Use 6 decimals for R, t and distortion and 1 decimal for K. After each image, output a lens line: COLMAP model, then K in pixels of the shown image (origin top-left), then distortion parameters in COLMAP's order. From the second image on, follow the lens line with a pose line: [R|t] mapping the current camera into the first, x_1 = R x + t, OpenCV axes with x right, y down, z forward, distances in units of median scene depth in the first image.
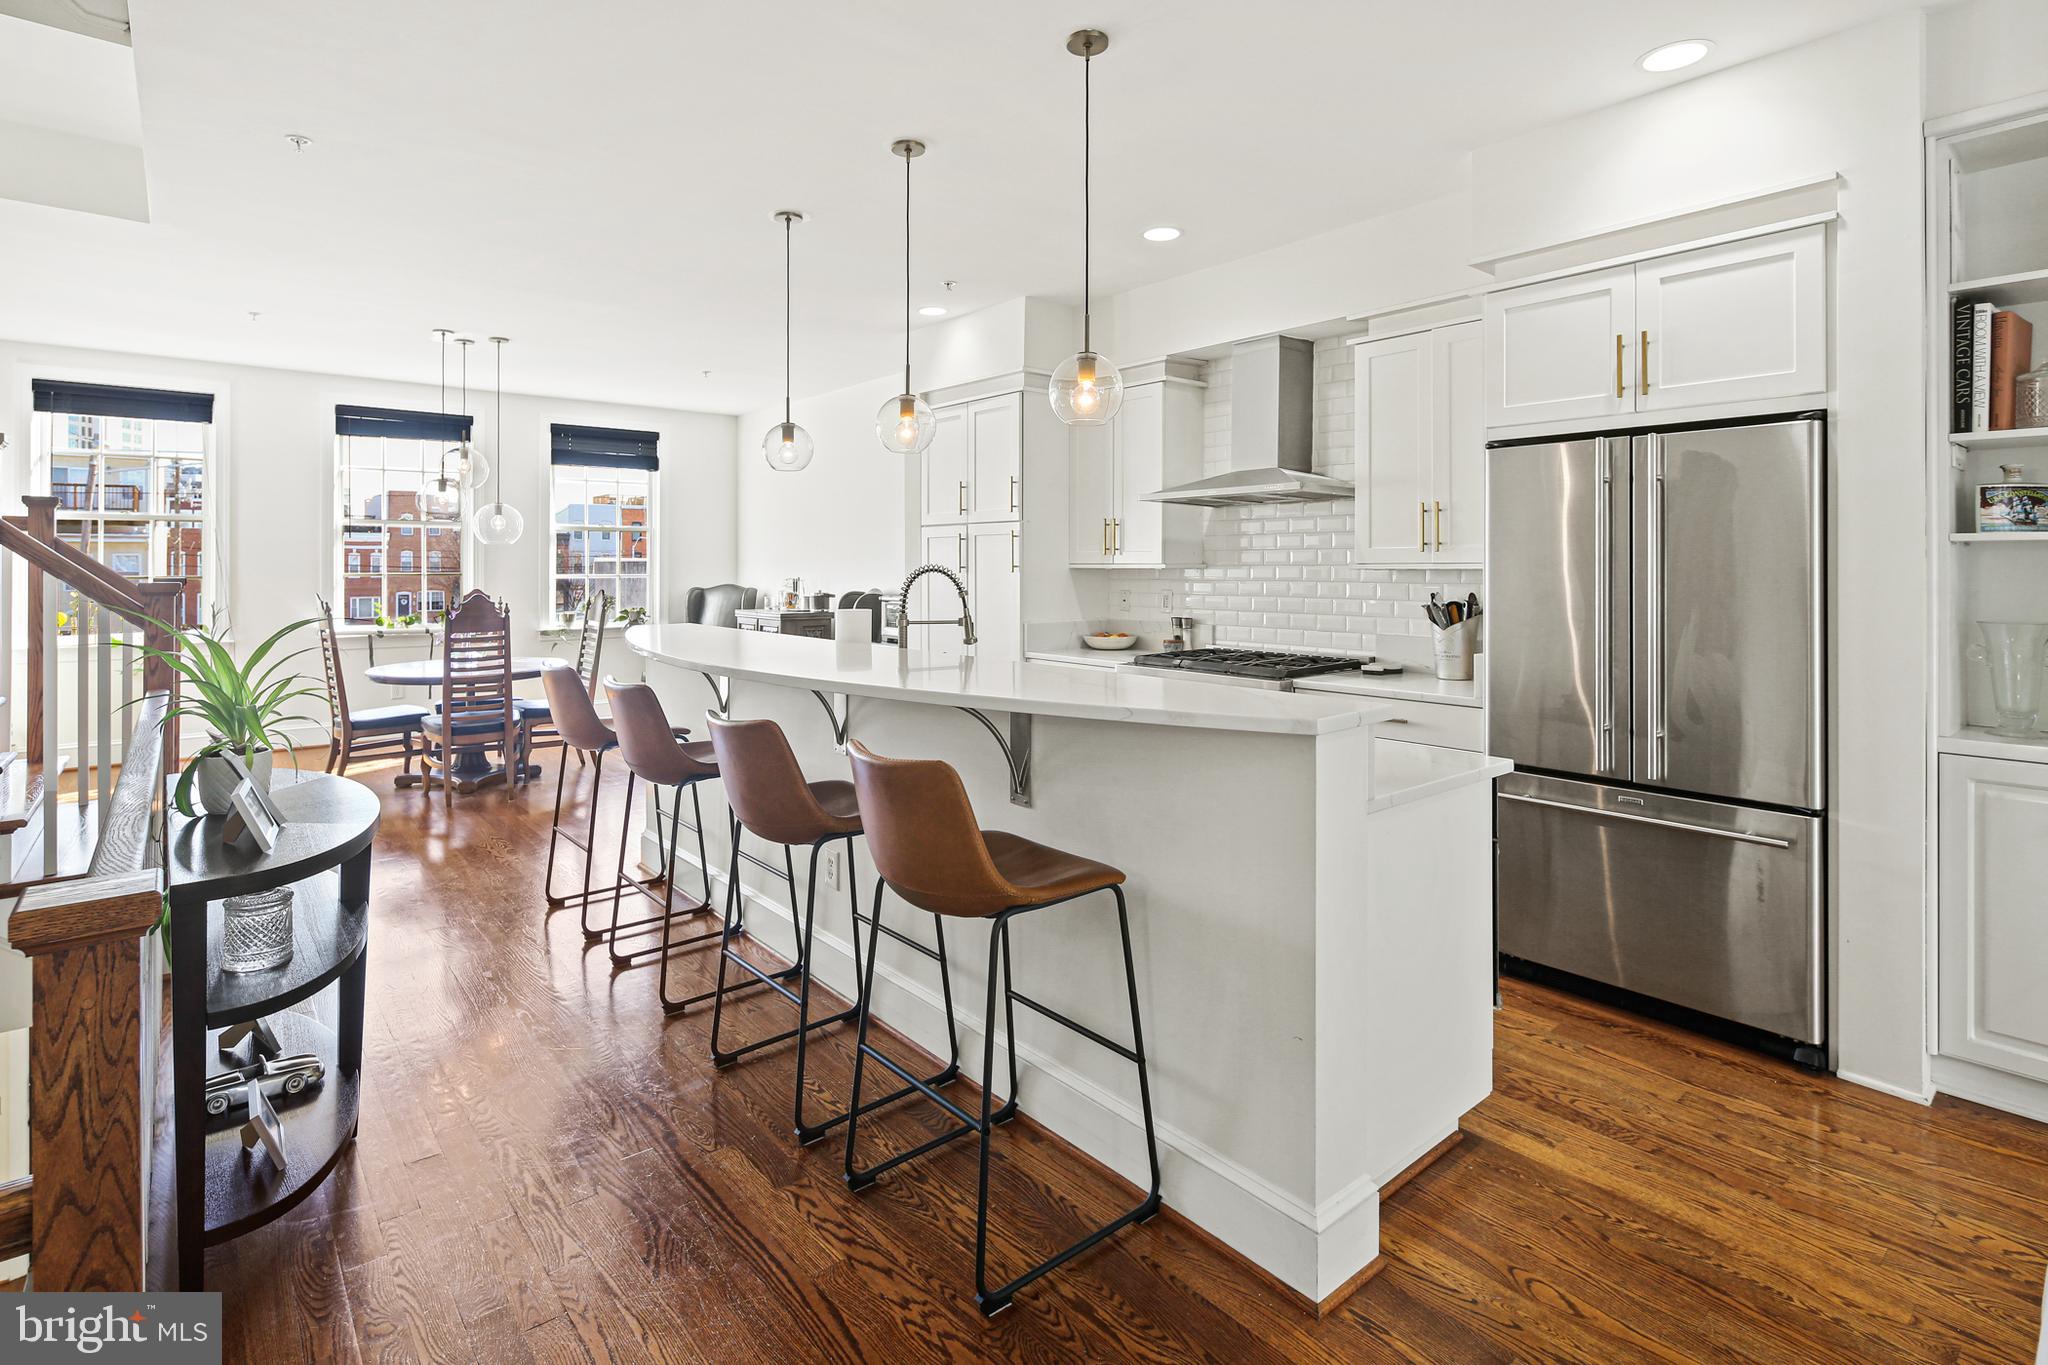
lens RADIAL K [[1004.0, 0, 1024.8], [0, 1004.0, 564.7], [0, 0, 1]] dist [0.004162, -0.004503]
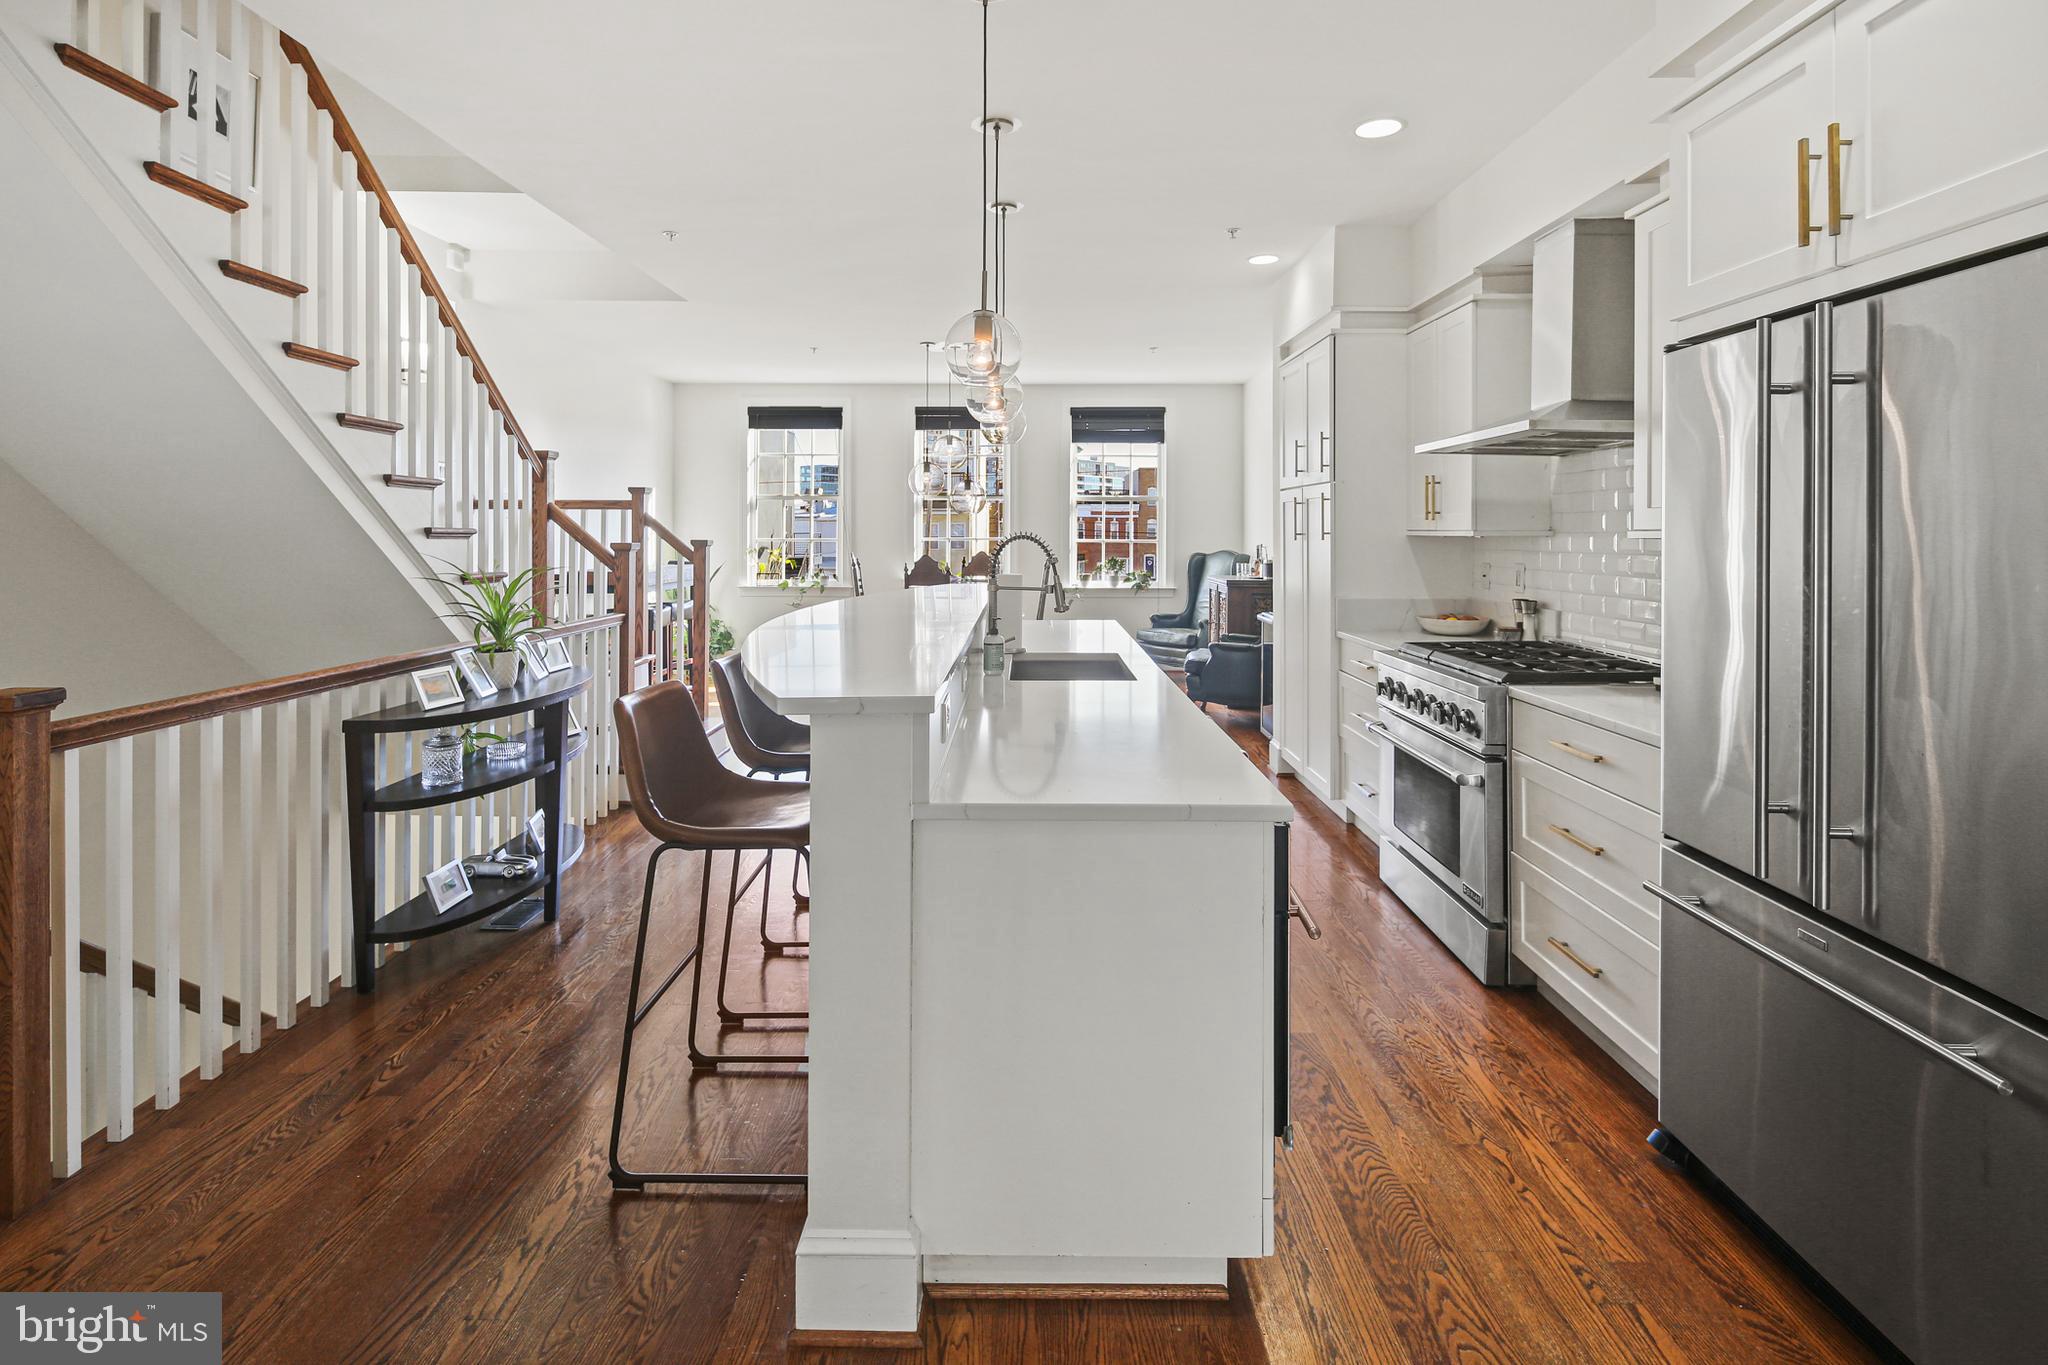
lens RADIAL K [[1004.0, 0, 1007.5], [0, 1004.0, 529.5], [0, 0, 1]] dist [0.004162, -0.004503]
pose [[0.755326, -0.000301, -0.655349, 0.369109], [-0.000523, 0.999999, -0.001062, -0.000551], [0.655349, 0.001145, 0.755325, 0.150369]]
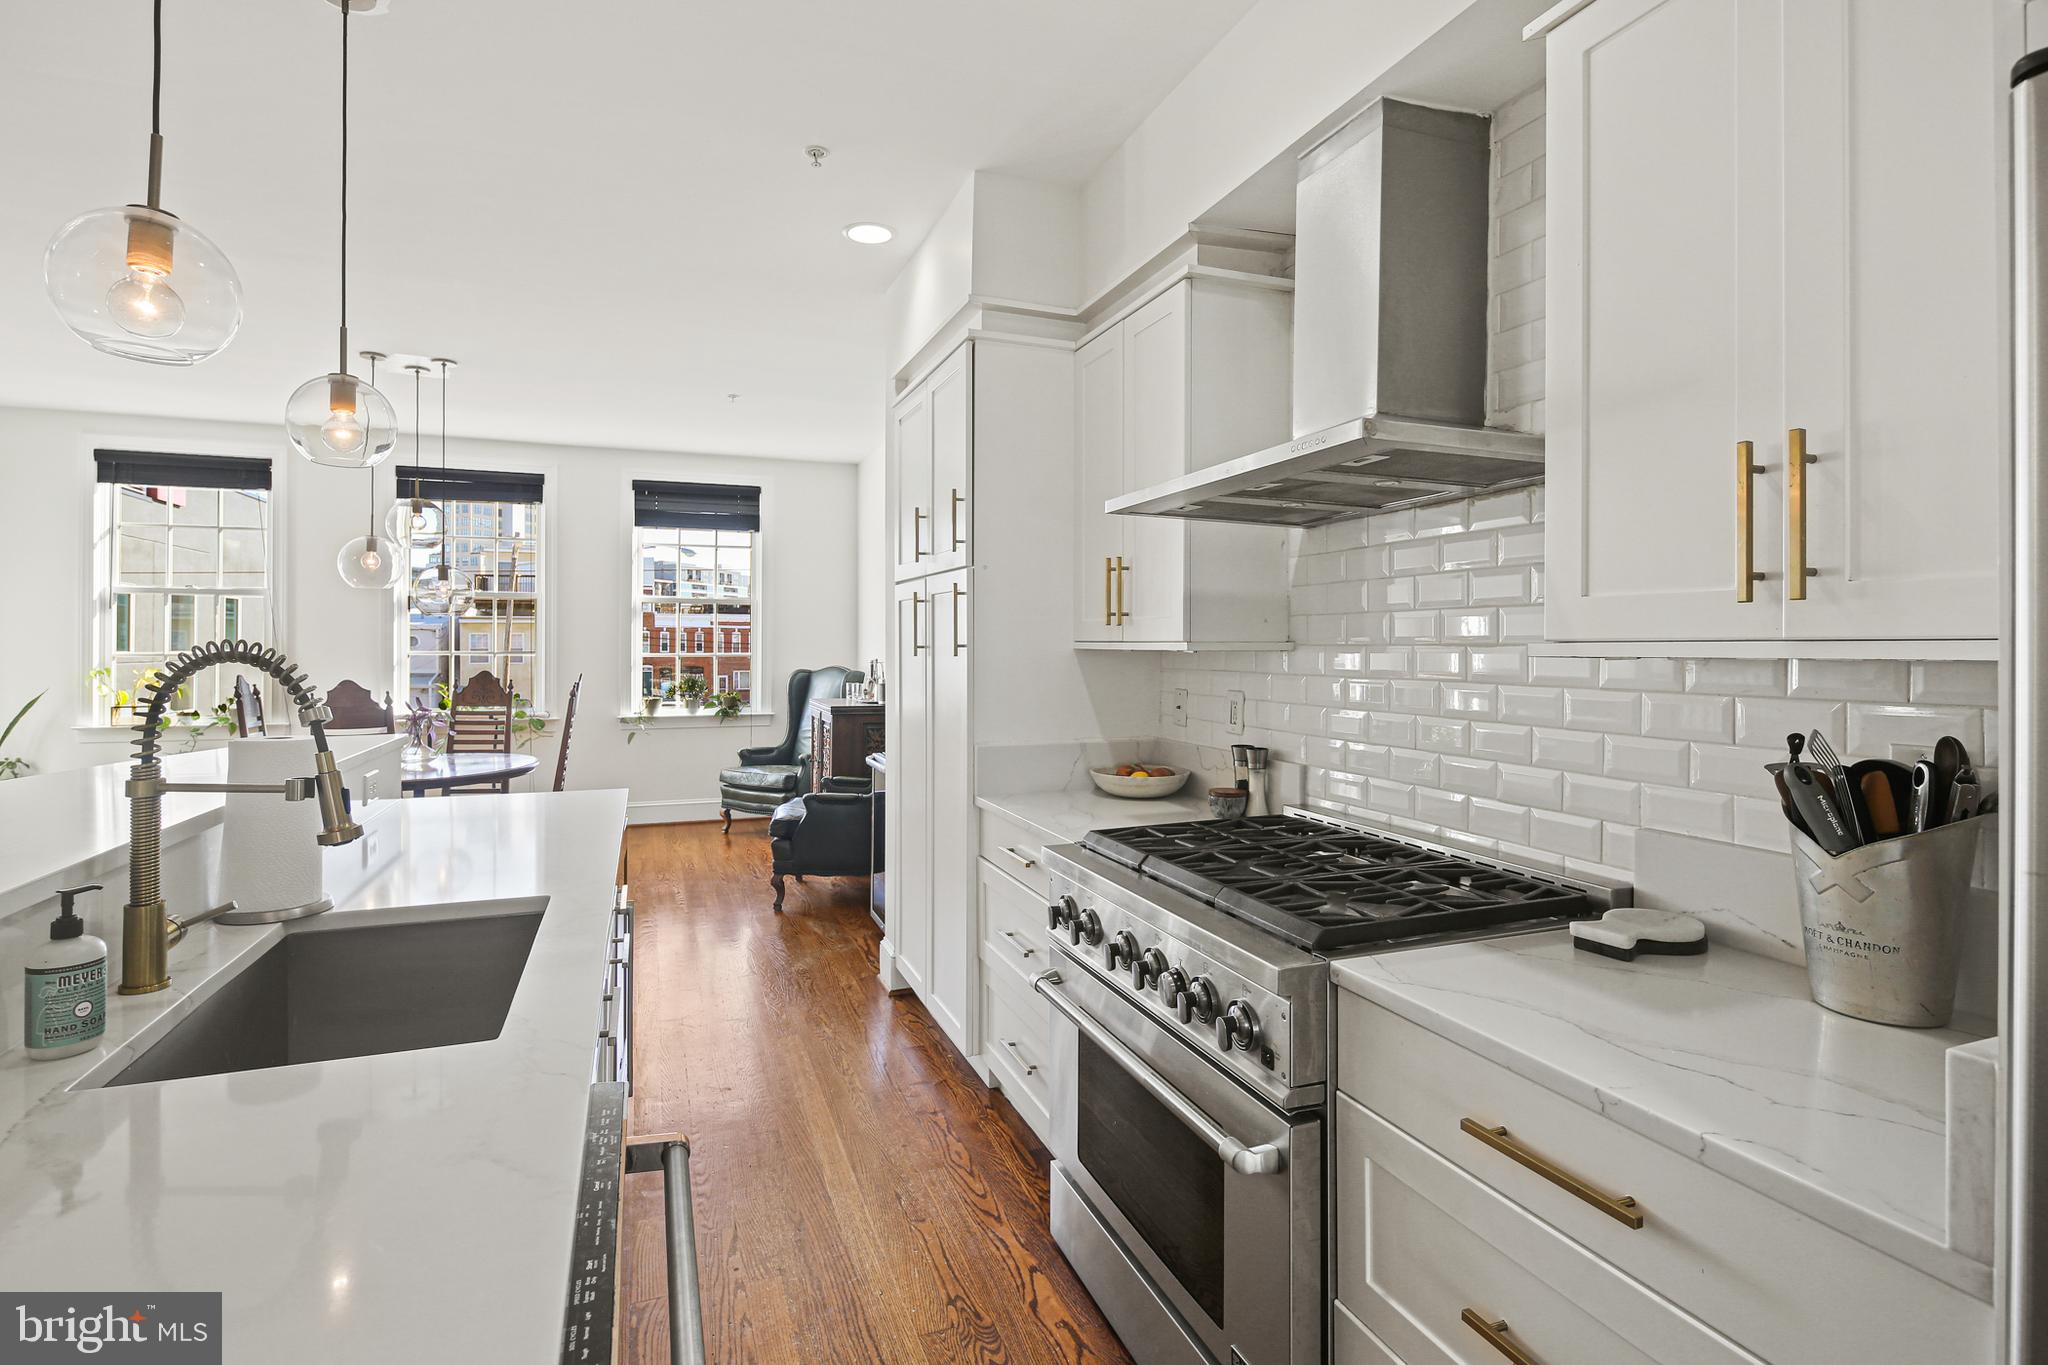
lens RADIAL K [[1004.0, 0, 1017.1], [0, 1004.0, 641.1], [0, 0, 1]] dist [0.004162, -0.004503]
pose [[0.943008, 0.001794, -0.332767, 0.218134], [-0.002645, 0.999994, -0.002104, 0.000196], [0.332761, 0.002864, 0.943007, 0.482696]]
